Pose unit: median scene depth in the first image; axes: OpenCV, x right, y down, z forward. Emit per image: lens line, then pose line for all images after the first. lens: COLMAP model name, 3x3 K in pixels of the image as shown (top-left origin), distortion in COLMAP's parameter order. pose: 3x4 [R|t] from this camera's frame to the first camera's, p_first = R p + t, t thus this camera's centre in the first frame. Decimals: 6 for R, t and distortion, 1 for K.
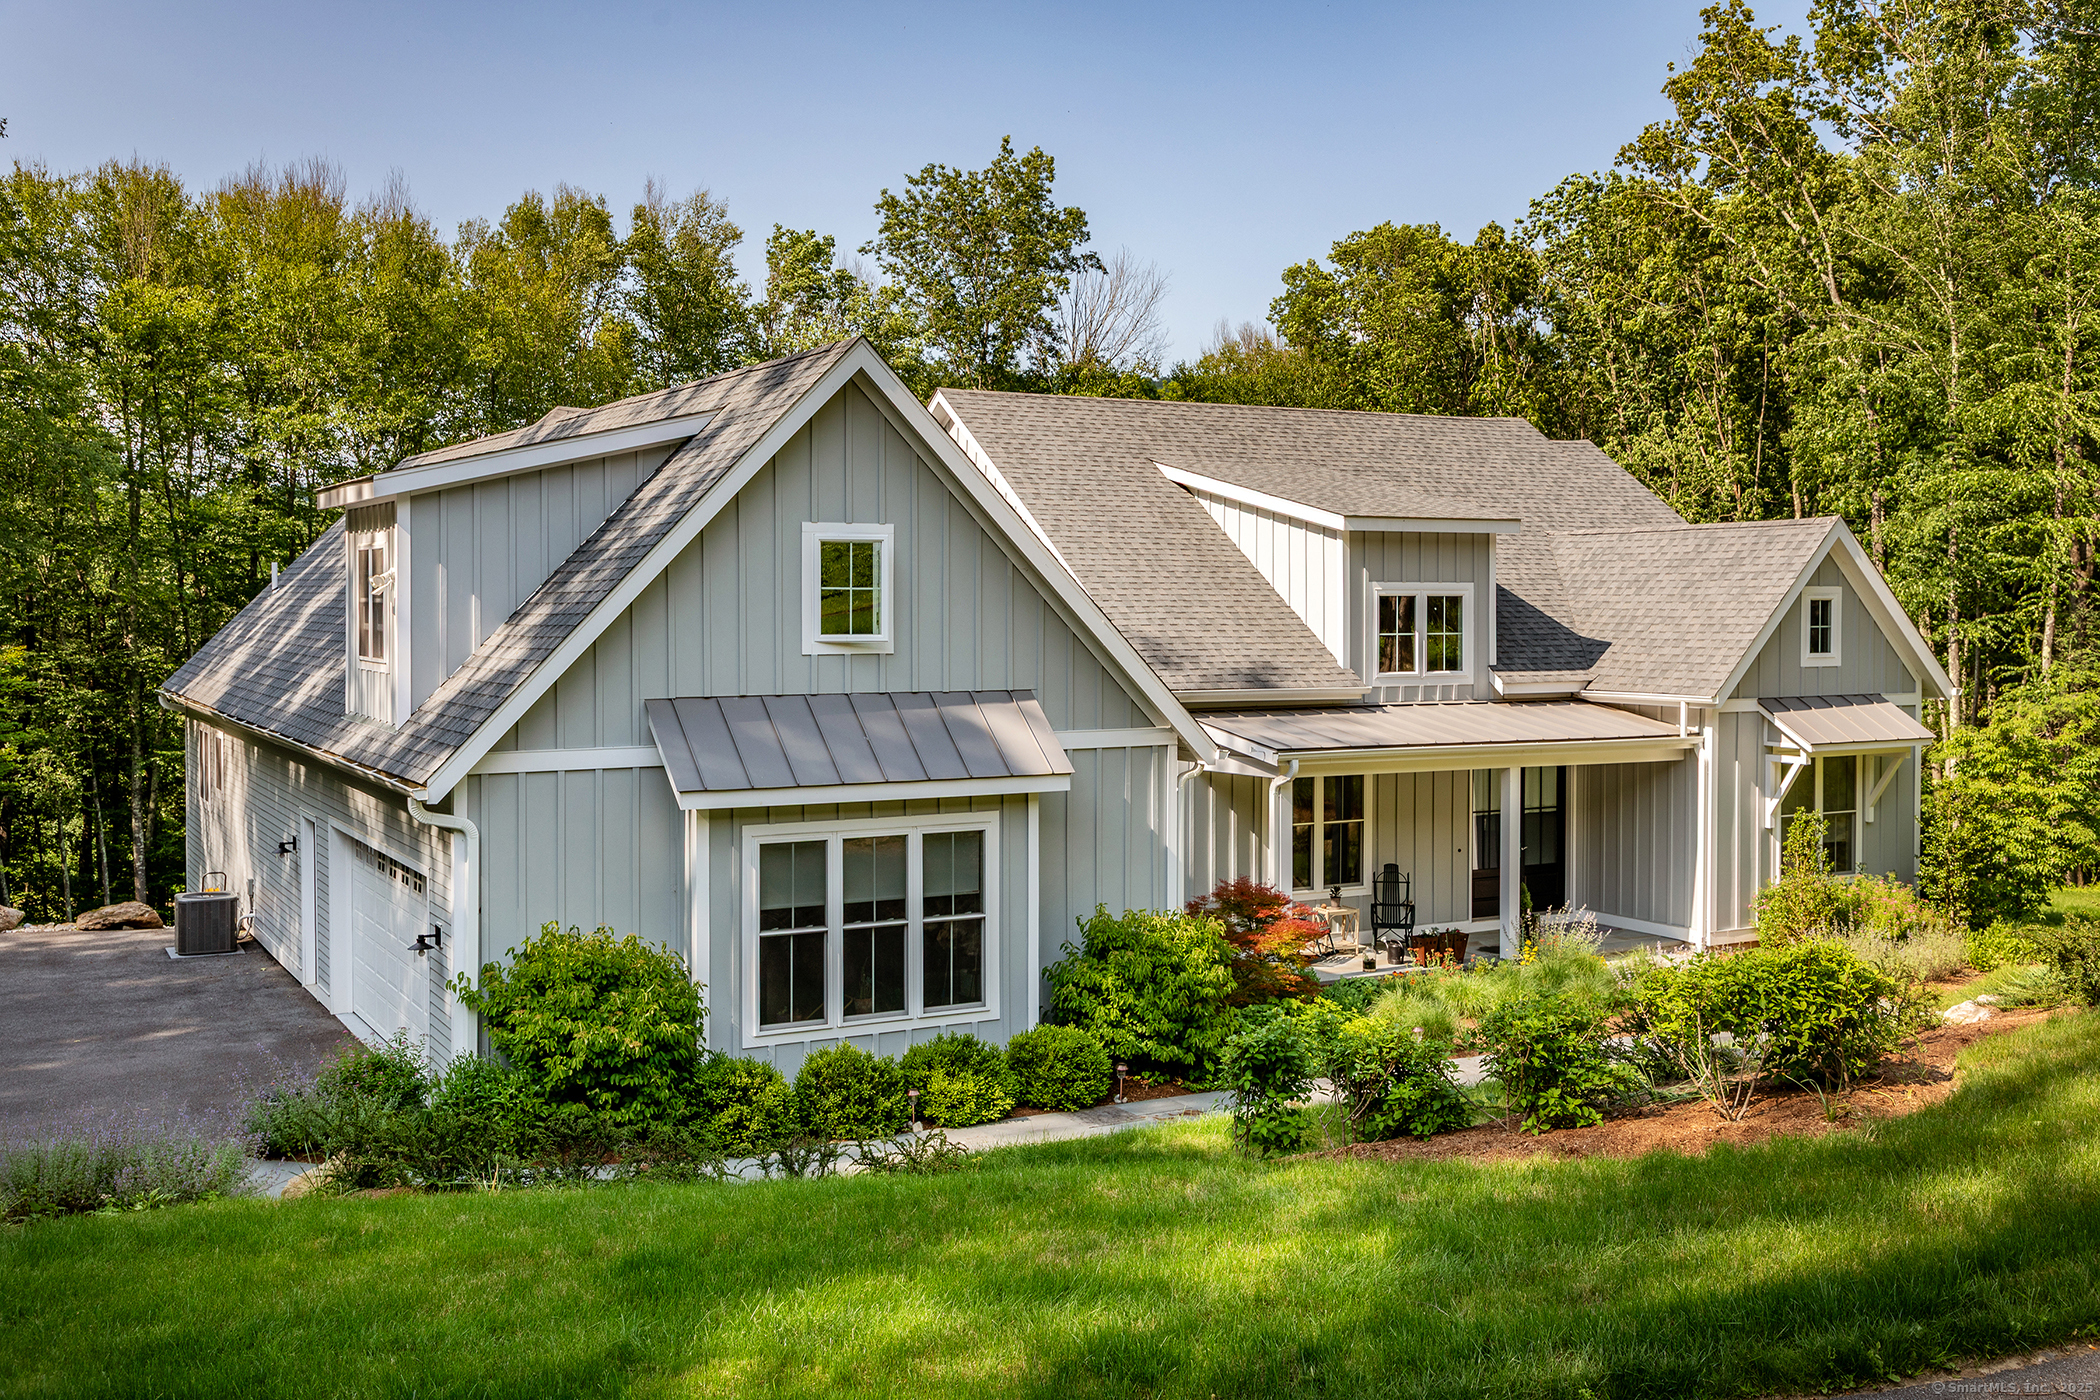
lens RADIAL K [[2161.3, 0, 1050.0], [0, 2161.3, 700.0], [0, 0, 1]] dist [-0.001377, -0.000412]
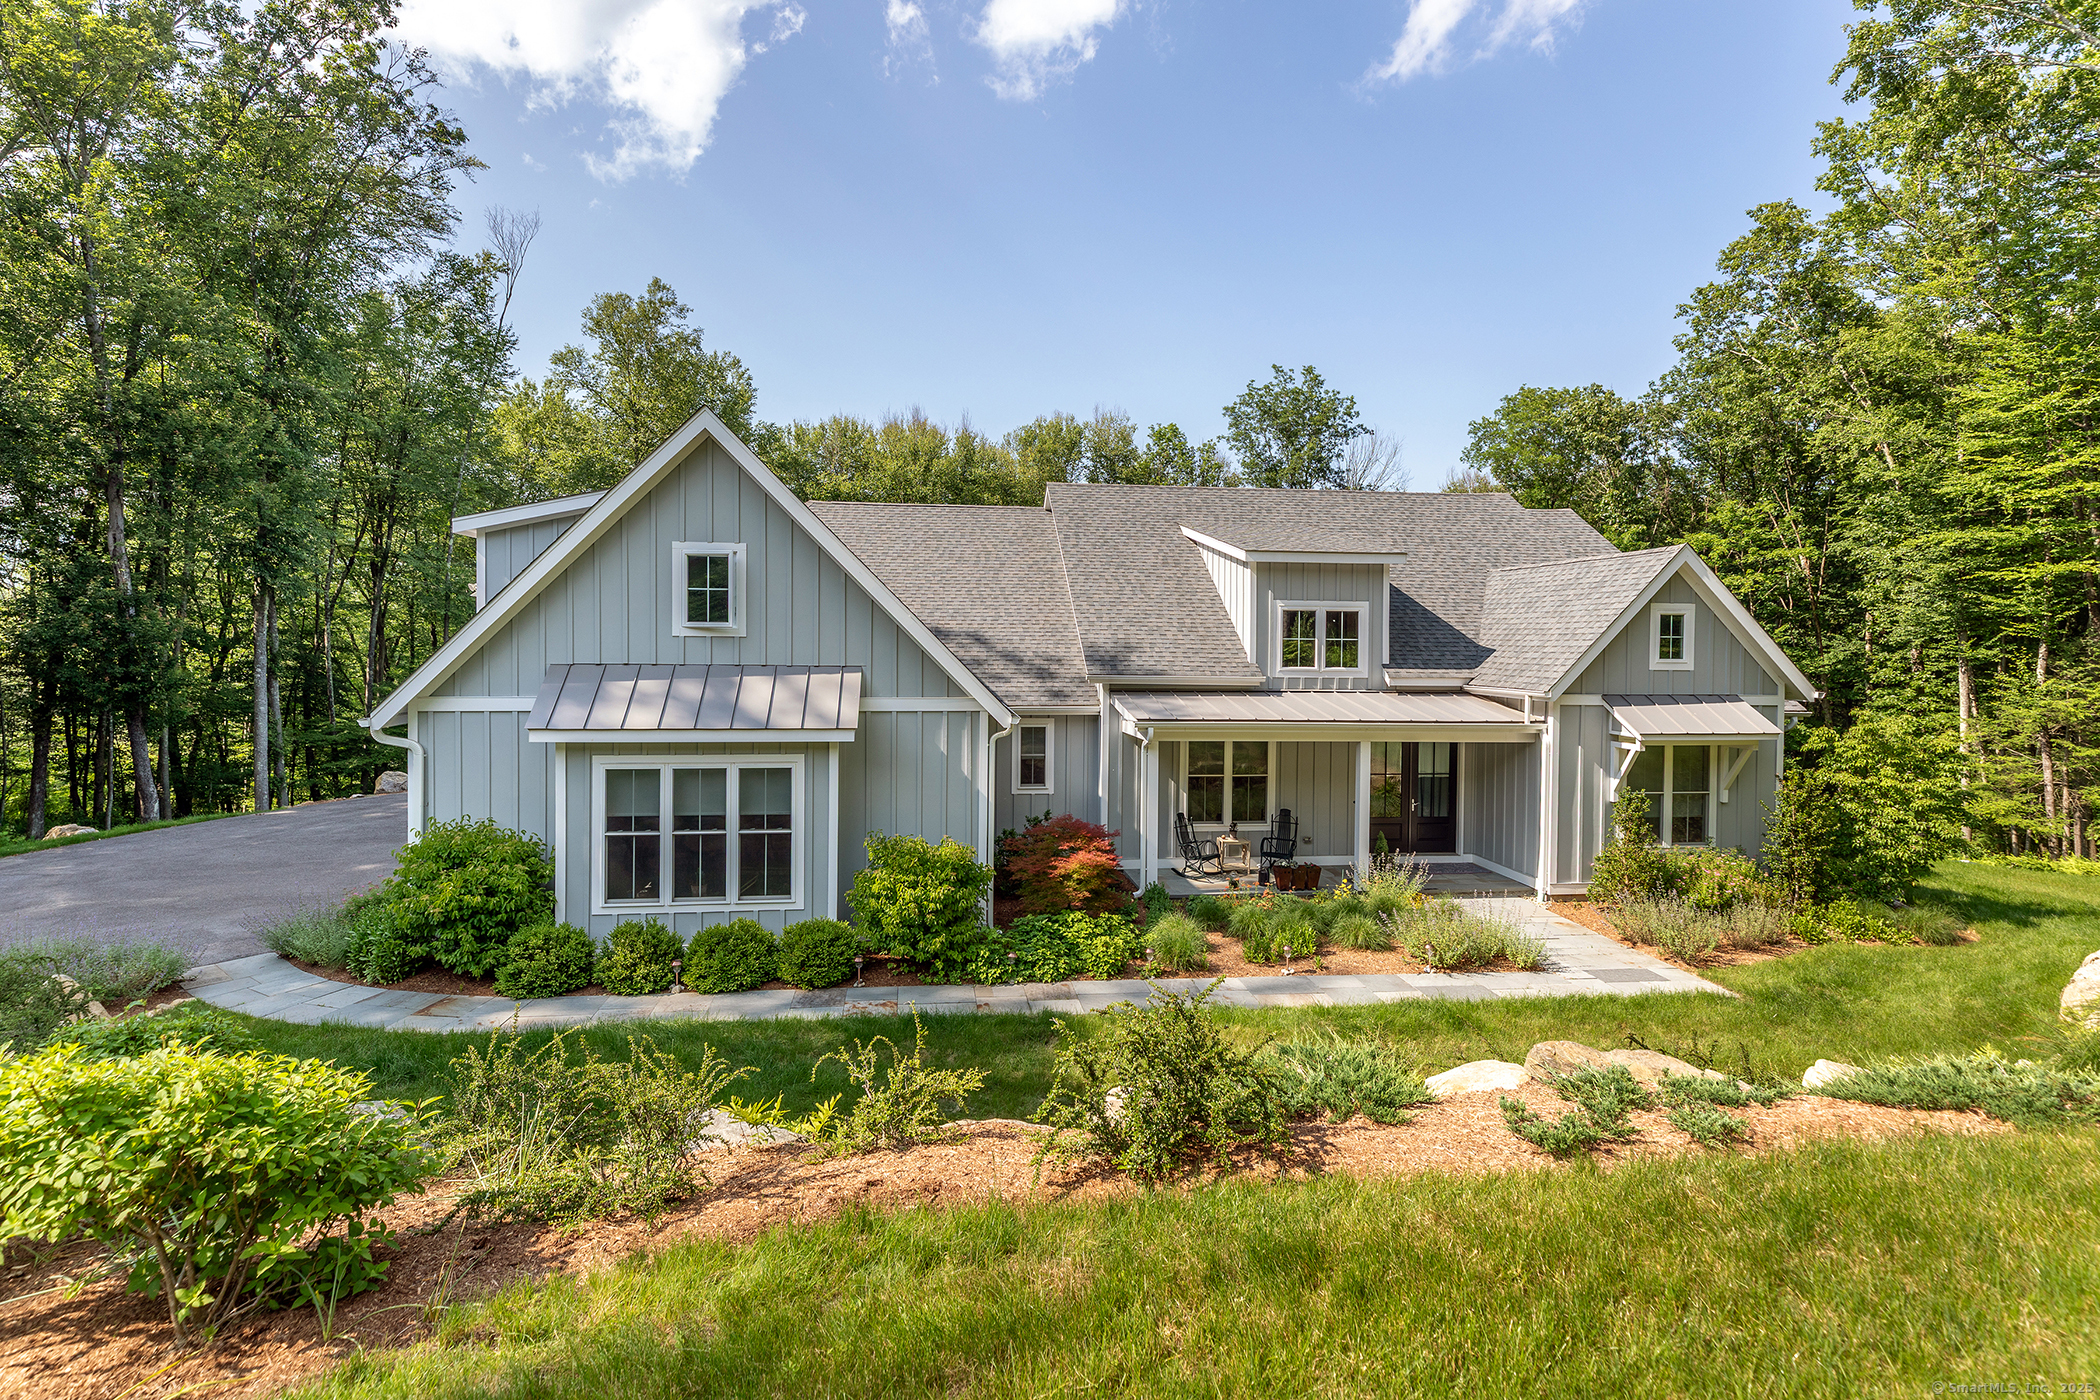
lens RADIAL K [[1033.0, 0, 1043.1], [0, 1033.0, 681.5], [0, 0, 1]] dist [0.000210, -0.000455]
pose [[0.919291, 0.024572, -0.392811, 0.266752], [-0.028502, 0.999585, -0.004174, 0.003277], [0.392545, 0.015033, 0.919610, 0.342631]]
